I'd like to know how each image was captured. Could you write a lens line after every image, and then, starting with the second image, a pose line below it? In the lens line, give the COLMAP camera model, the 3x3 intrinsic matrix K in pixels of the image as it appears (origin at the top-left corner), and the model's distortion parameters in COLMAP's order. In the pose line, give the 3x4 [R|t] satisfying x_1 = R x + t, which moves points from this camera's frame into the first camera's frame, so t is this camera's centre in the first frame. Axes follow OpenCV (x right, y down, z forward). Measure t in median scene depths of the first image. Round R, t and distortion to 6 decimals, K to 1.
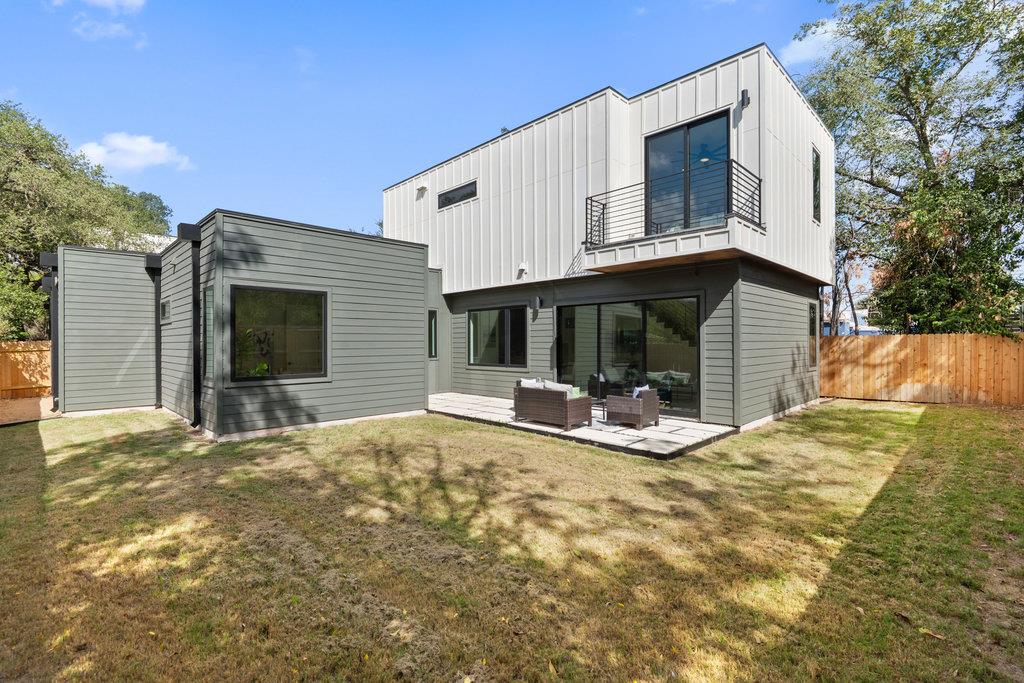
lens RADIAL K [[466.6, 0, 506.0], [0, 466.6, 341.2], [0, 0, 1]] dist [-0.001921, 0.000030]
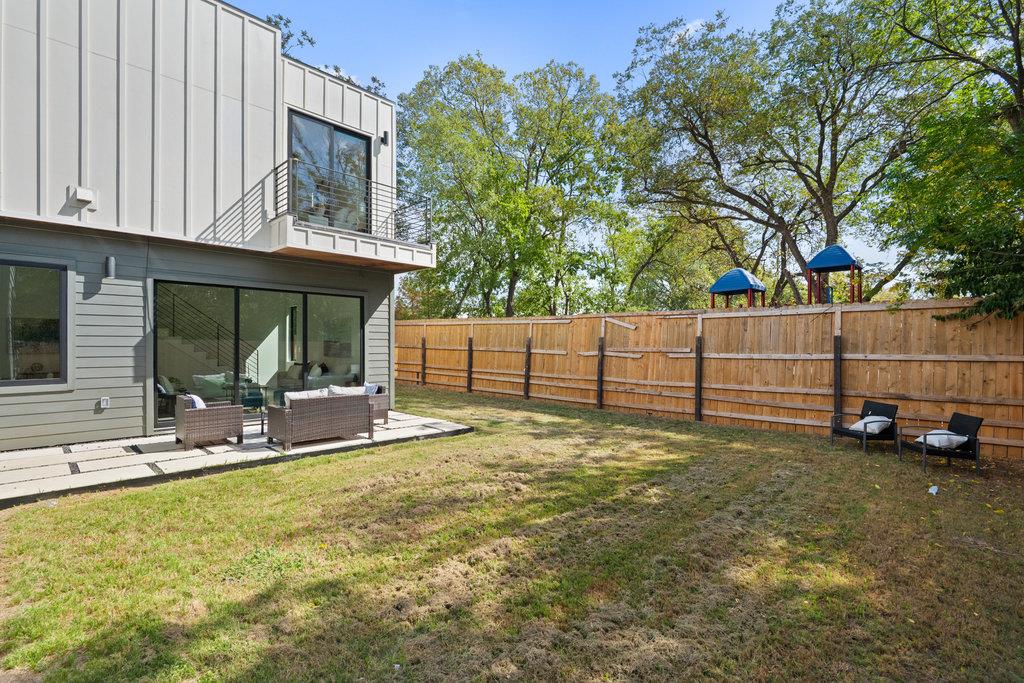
lens RADIAL K [[466.6, 0, 507.8], [0, 466.6, 346.5], [0, 0, 1]] dist [-0.001921, 0.000030]
pose [[-0.032153, -0.003874, 0.999475, -0.626524], [-0.007980, 0.999962, 0.003620, 0.010848], [-0.999451, -0.007860, -0.032183, 0.631053]]
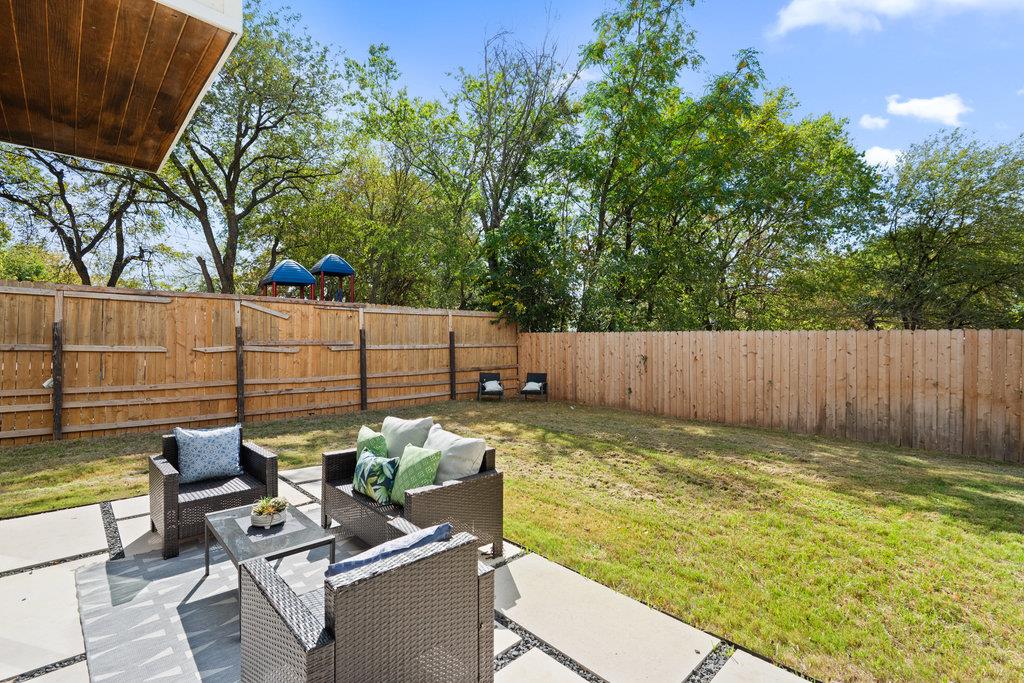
lens RADIAL K [[466.6, 0, 508.8], [0, 466.6, 344.5], [0, 0, 1]] dist [-0.001921, 0.000030]
pose [[-0.999878, -0.004155, 0.015057, 0.062128], [-0.004035, 0.999960, 0.007992, 0.014484], [-0.015089, 0.007930, -0.999855, 1.269437]]
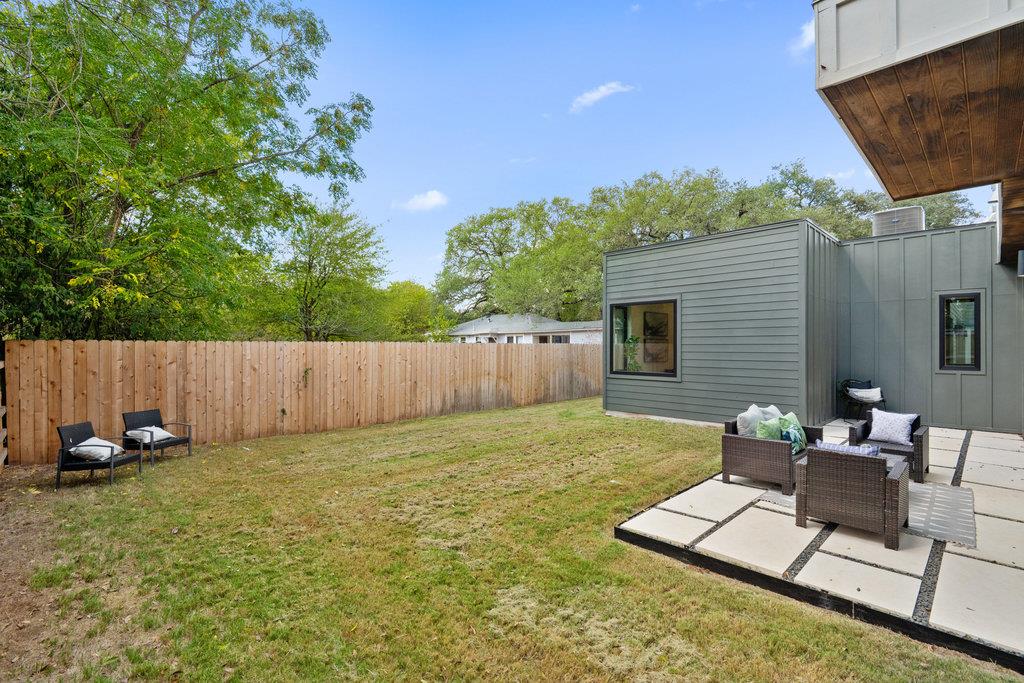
lens RADIAL K [[466.6, 0, 506.6], [0, 466.6, 342.3], [0, 0, 1]] dist [-0.001921, 0.000030]
pose [[0.002429, -0.013384, -0.999907, 0.742165], [0.009772, 0.999863, -0.013360, 0.009938], [0.999949, -0.009739, 0.002560, 0.575701]]
